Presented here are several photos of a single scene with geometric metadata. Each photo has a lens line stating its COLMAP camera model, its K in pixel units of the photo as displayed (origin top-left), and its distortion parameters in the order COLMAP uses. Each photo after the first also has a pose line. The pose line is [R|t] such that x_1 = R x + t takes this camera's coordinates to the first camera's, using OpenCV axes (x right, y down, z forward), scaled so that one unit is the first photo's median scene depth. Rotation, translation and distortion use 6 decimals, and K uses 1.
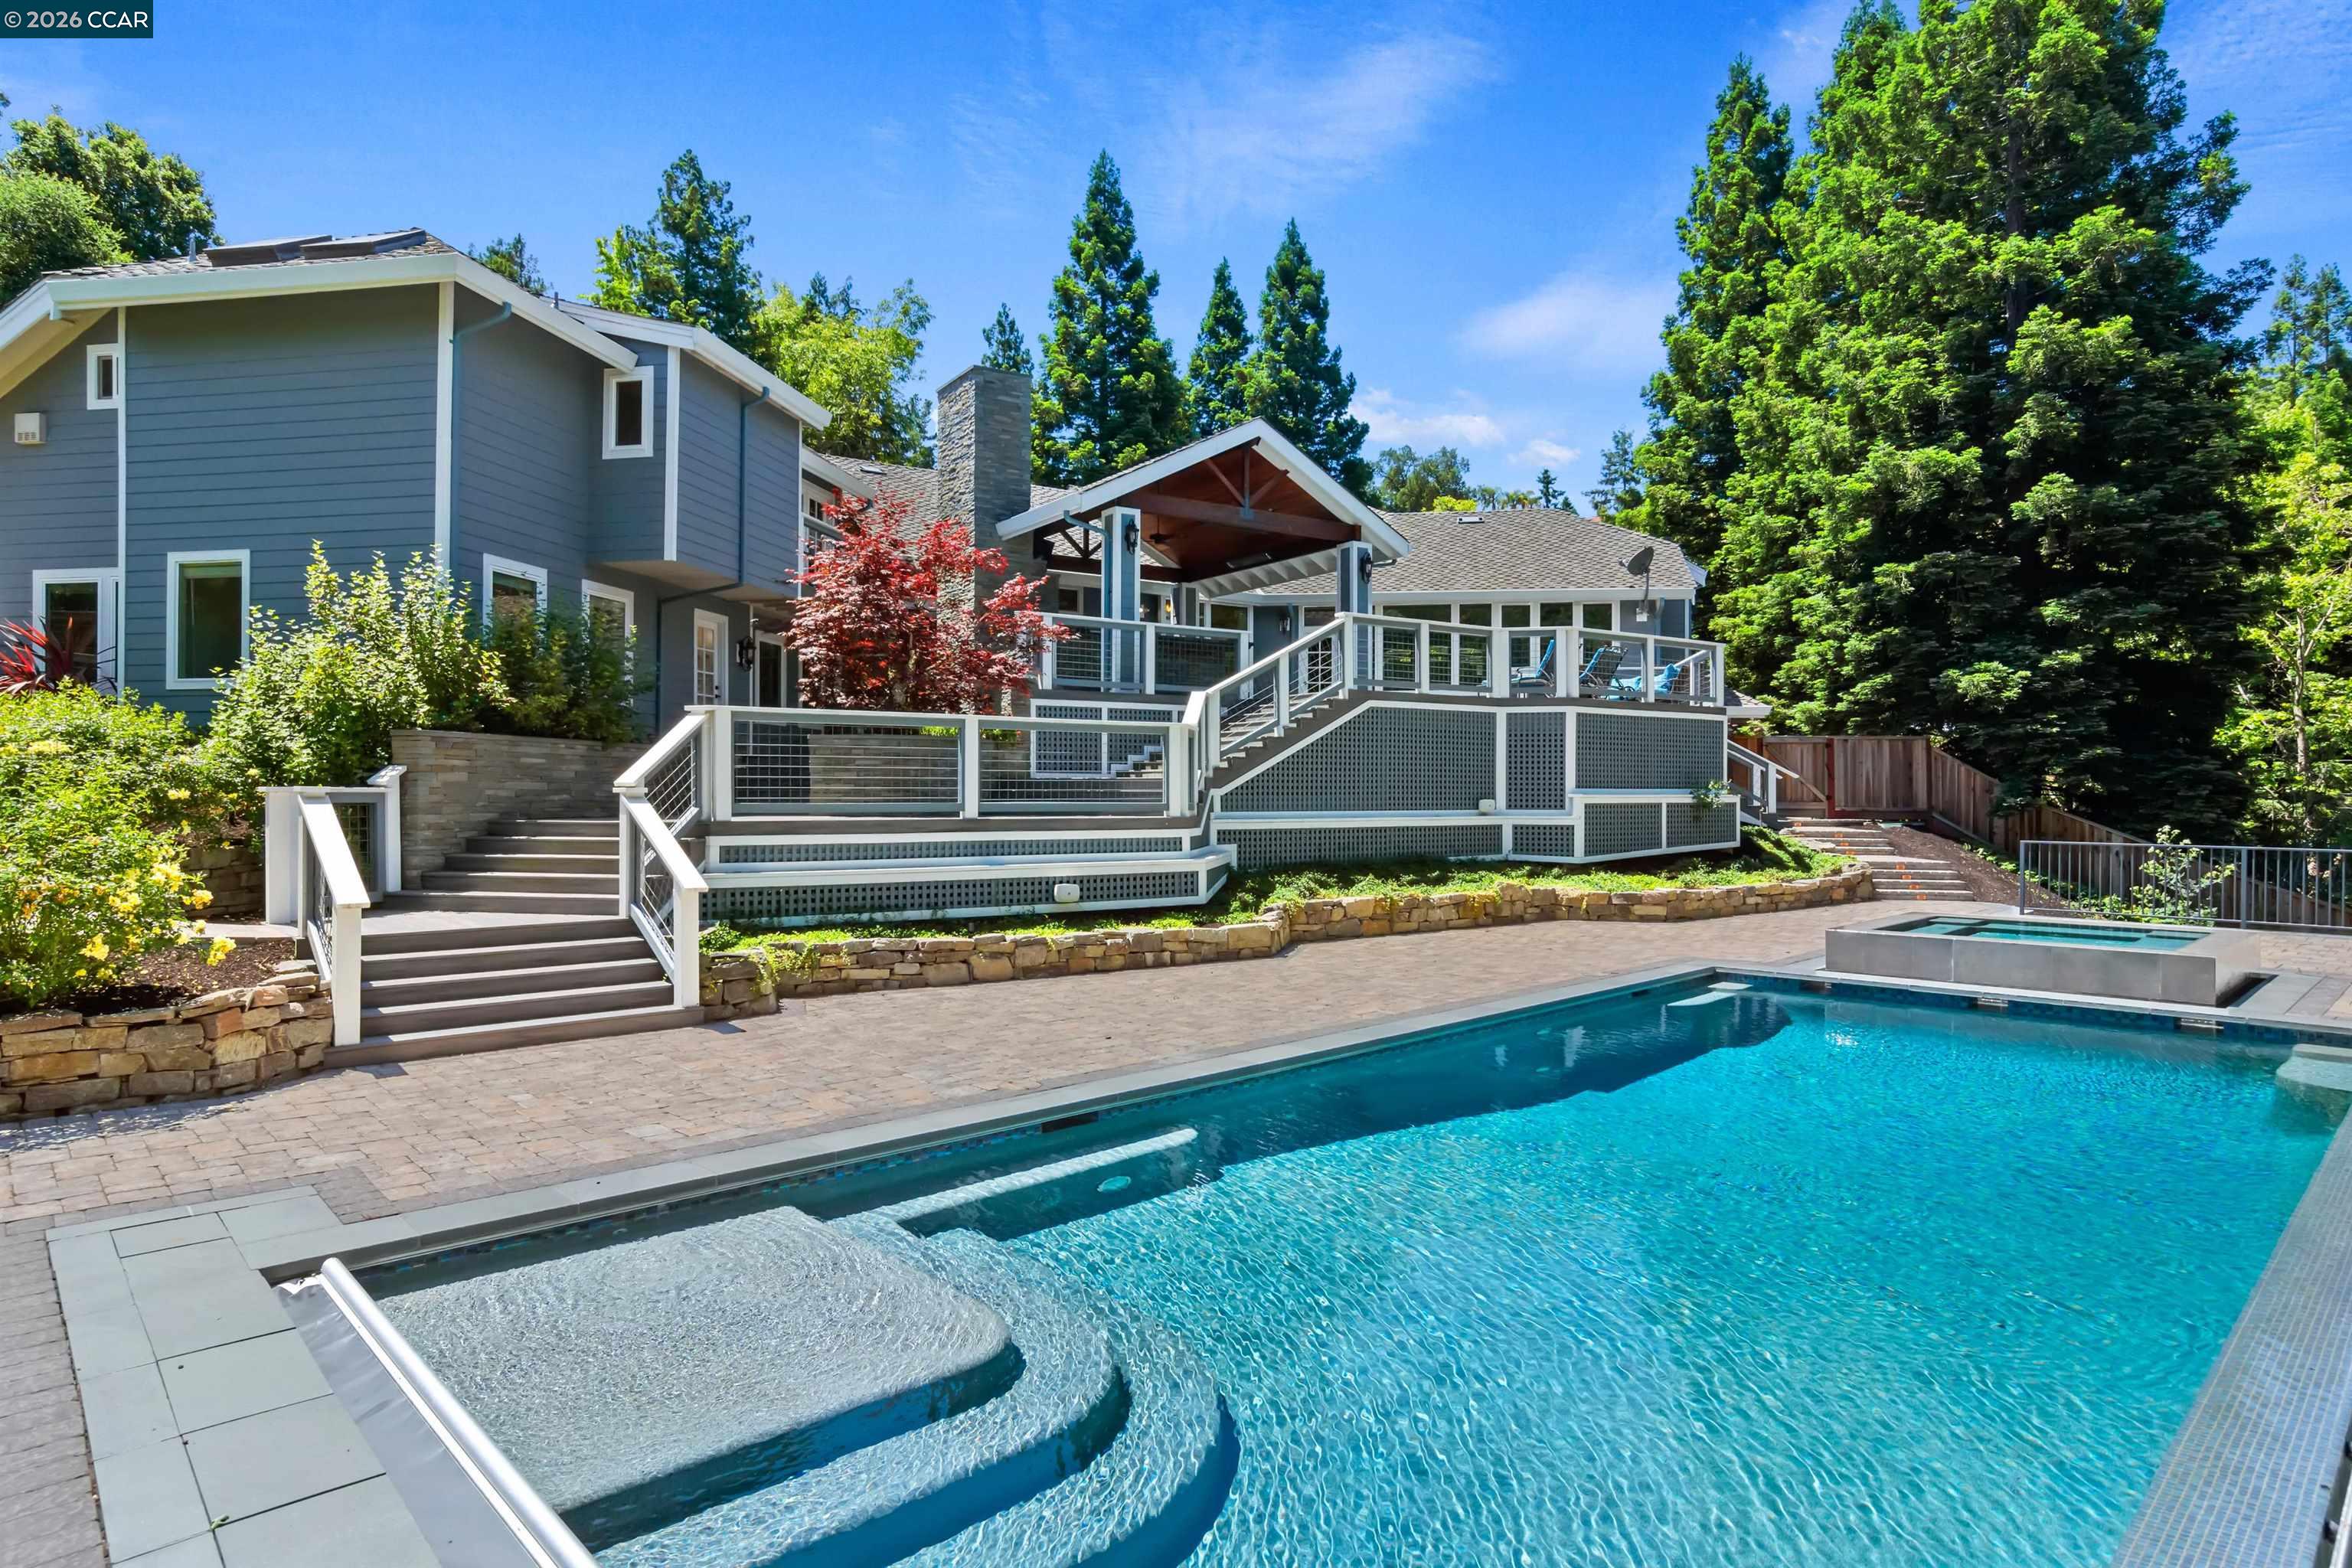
lens RADIAL K [[1283.1, 0, 1187.8], [0, 1283.1, 794.3], [0, 0, 1]] dist [-0.048436, 0.036962]
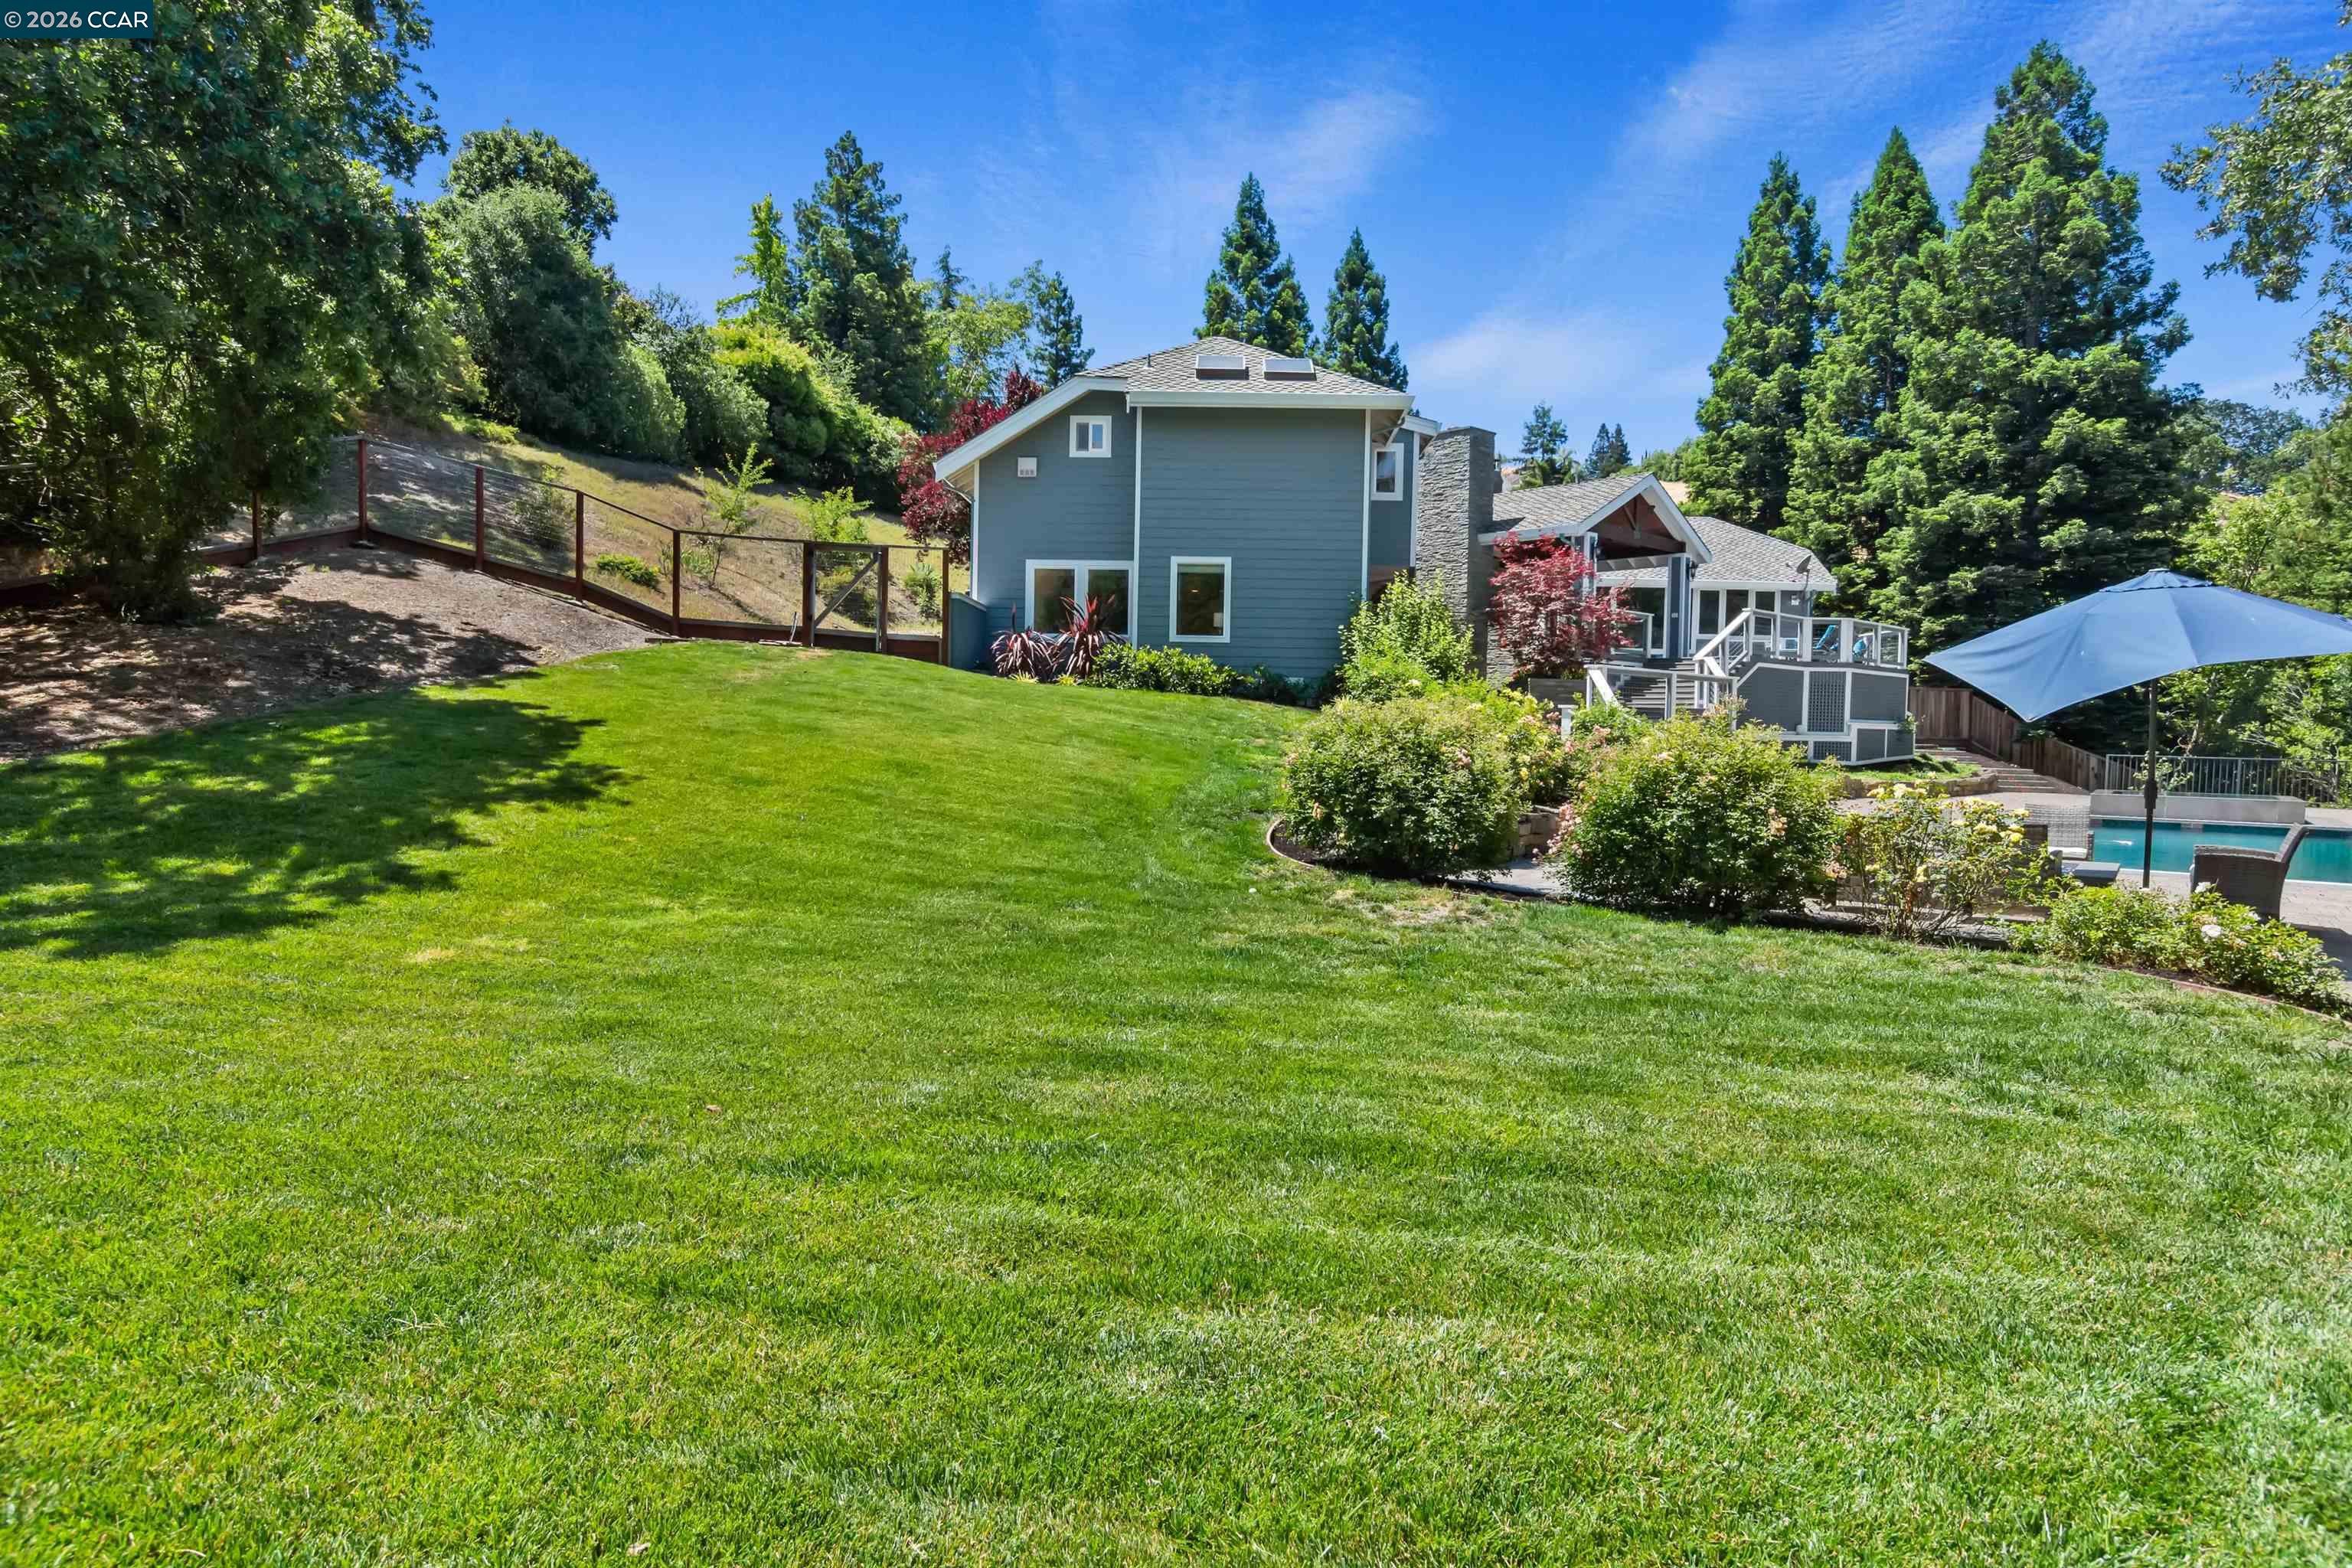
lens RADIAL K [[1291.5, 0, 1178.5], [0, 1291.5, 778.9], [0, 0, 1]] dist [-0.053075, 0.044615]
pose [[0.988989, 0.009112, 0.147708, -0.562920], [-0.015130, 0.999098, 0.039669, 0.014325], [-0.147214, -0.041467, 0.988235, -0.344272]]
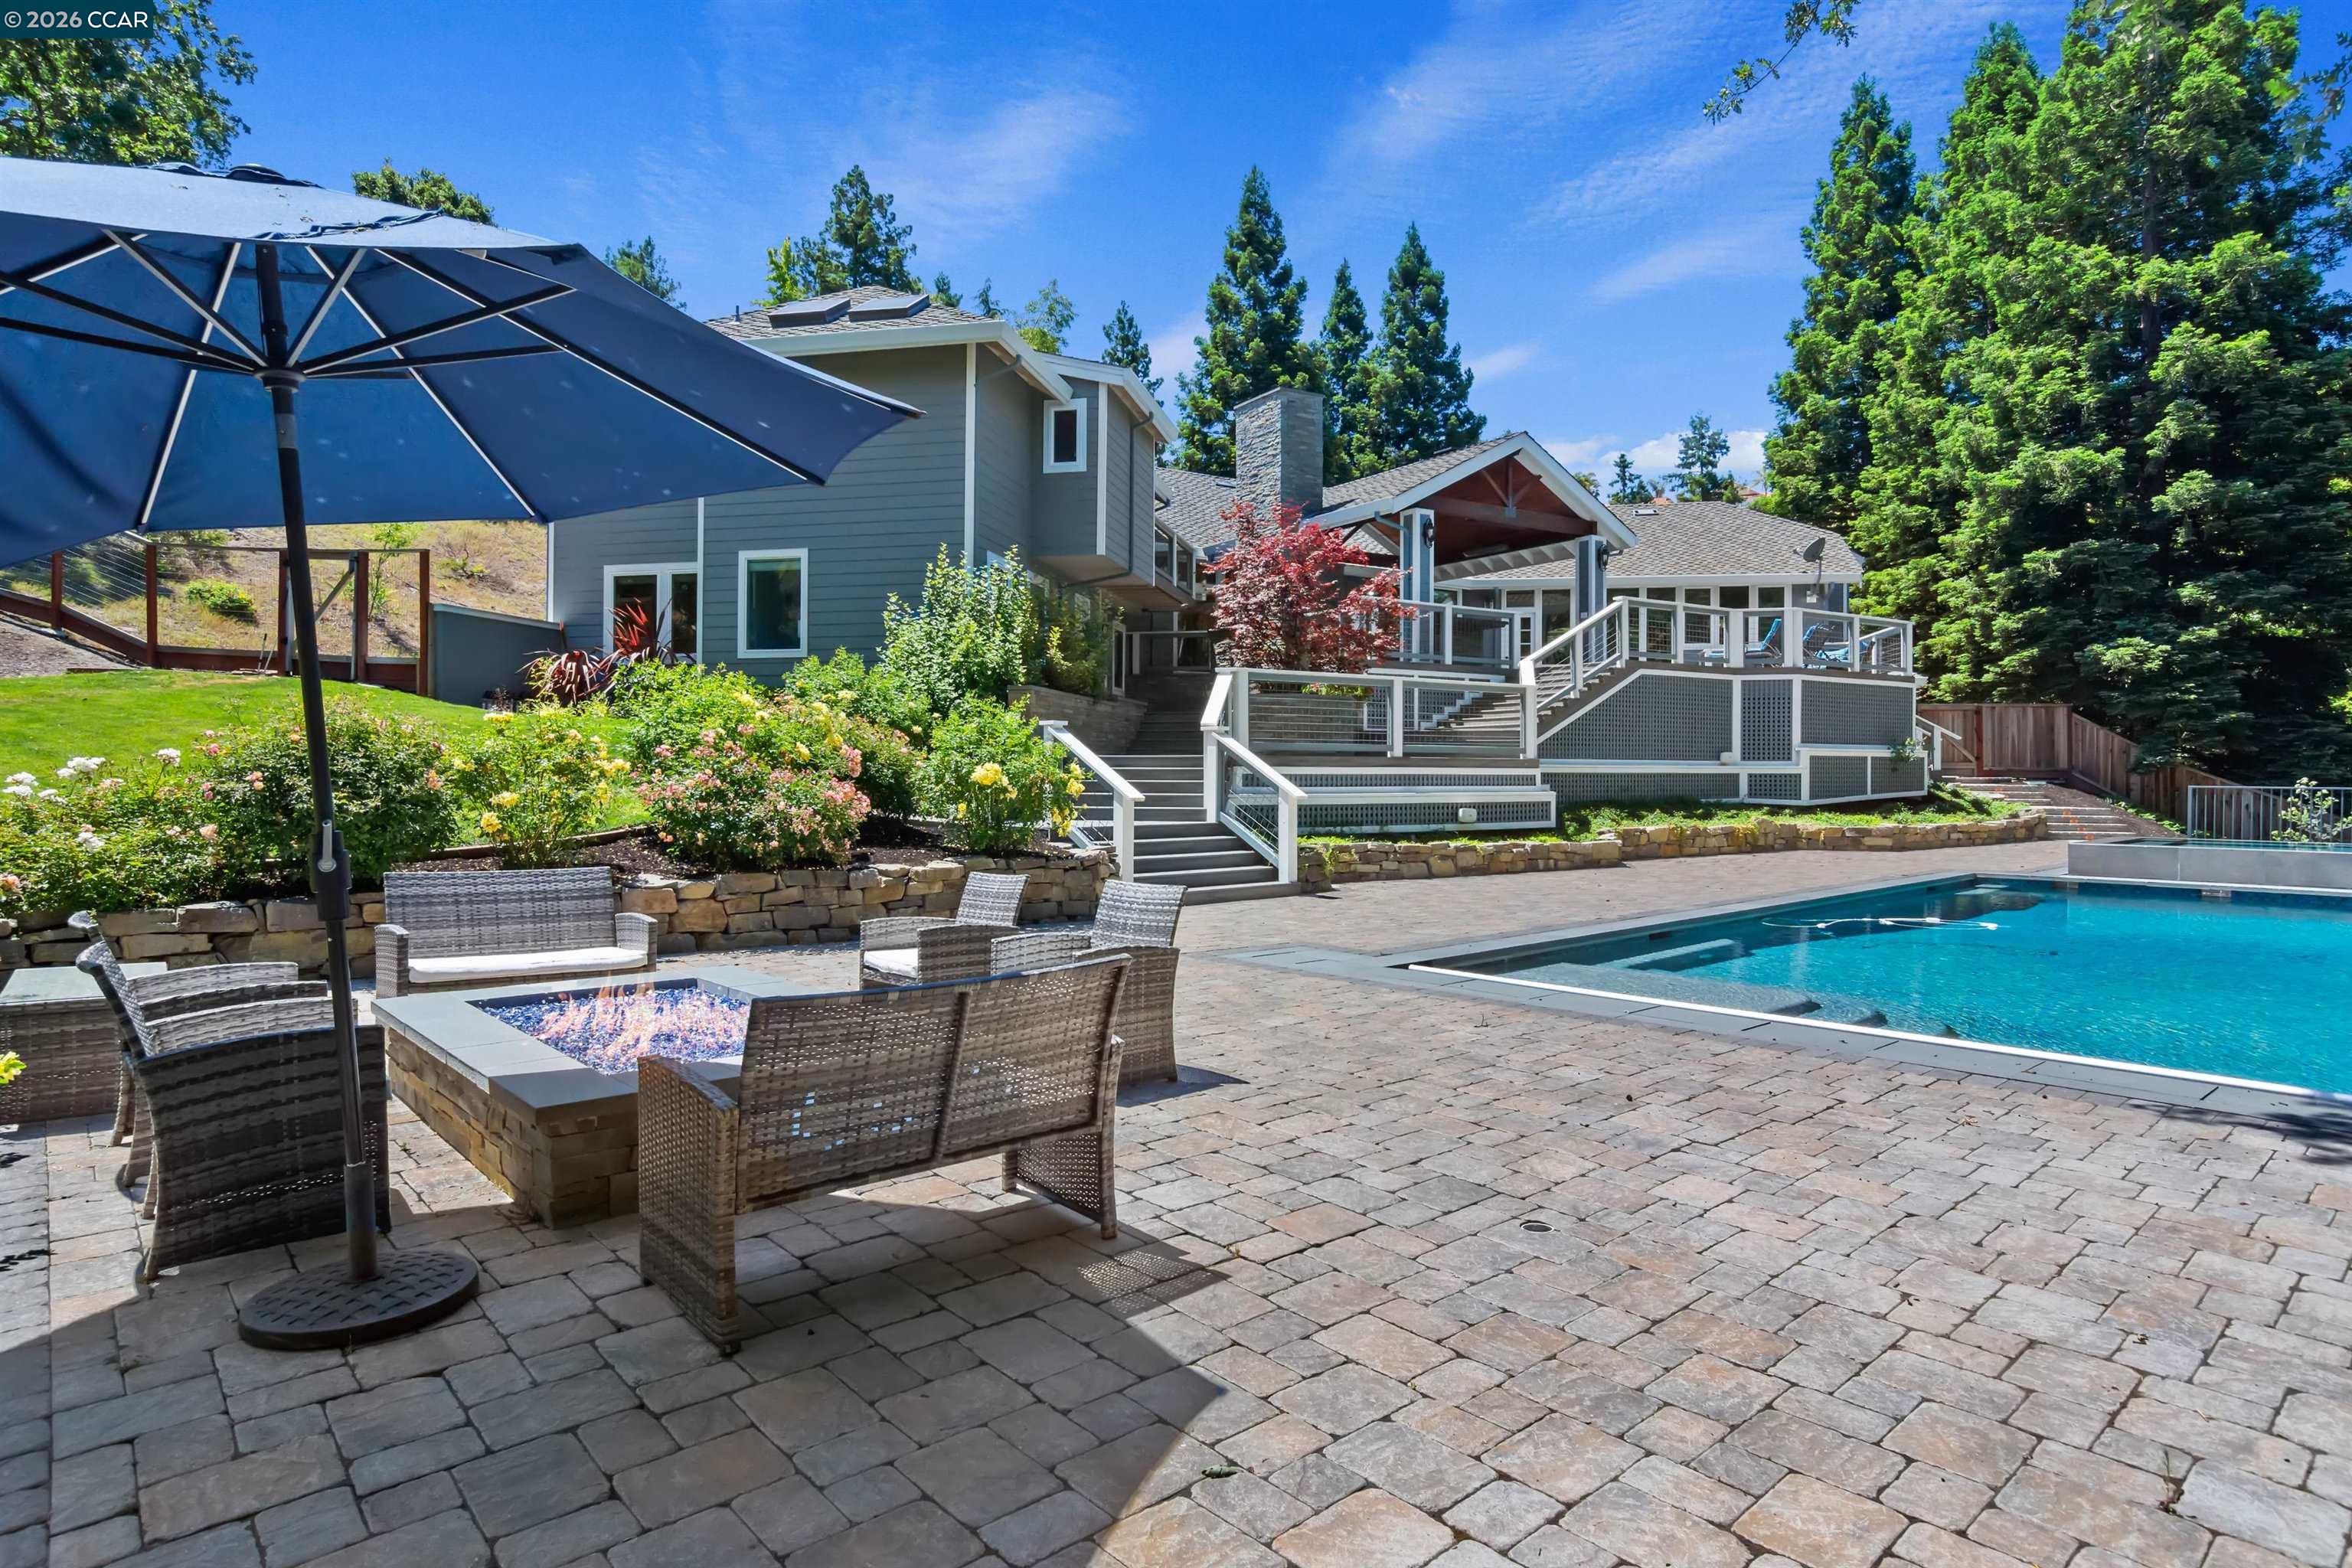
lens RADIAL K [[1282.8, 0, 1187.9], [0, 1282.8, 778.1], [0, 0, 1]] dist [-0.051327, 0.043953]
pose [[0.999623, 0.000750, -0.027448, -0.172657], [-0.000686, 0.999997, 0.002335, 0.018672], [0.027449, -0.002315, 0.999621, -0.148803]]
